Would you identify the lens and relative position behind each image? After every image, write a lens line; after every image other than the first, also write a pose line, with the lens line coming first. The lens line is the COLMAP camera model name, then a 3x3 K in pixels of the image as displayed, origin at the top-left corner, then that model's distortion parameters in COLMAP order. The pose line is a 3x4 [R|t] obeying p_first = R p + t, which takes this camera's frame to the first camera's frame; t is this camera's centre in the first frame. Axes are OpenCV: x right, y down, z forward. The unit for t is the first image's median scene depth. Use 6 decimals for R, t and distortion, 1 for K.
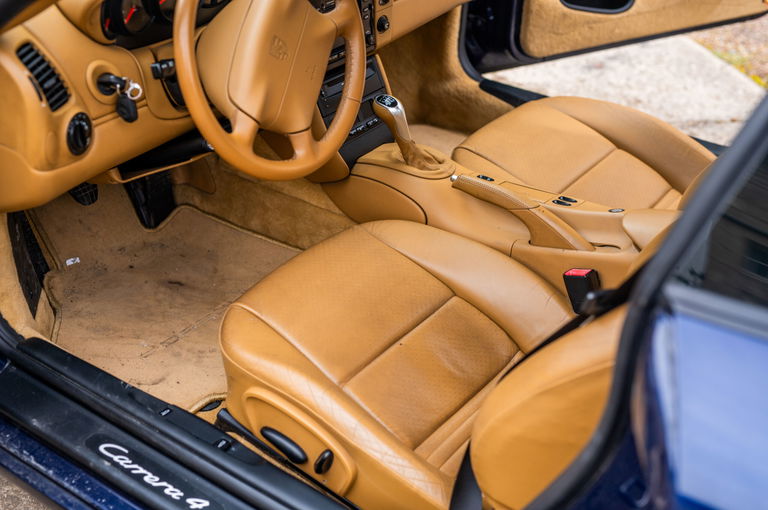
lens RADIAL K [[1069.7, 0, 384.0], [0, 1069.7, 255.0], [0, 0, 1]] dist [-0.007092, 0.081993]
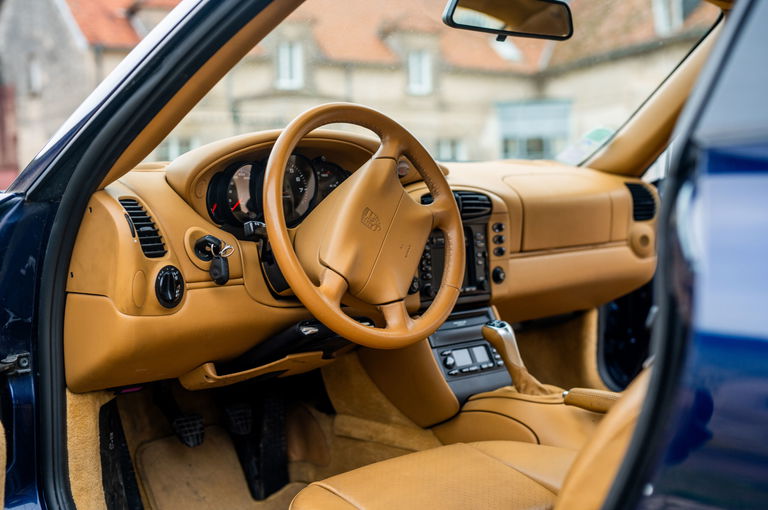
lens RADIAL K [[1069.7, 0, 384.0], [0, 1069.7, 255.0], [0, 0, 1]] dist [-0.007092, 0.081993]
pose [[0.983646, -0.036296, -0.176416, 0.088198], [-0.051188, 0.882759, -0.467029, 0.299070], [0.172684, 0.468422, 0.866465, 0.130533]]
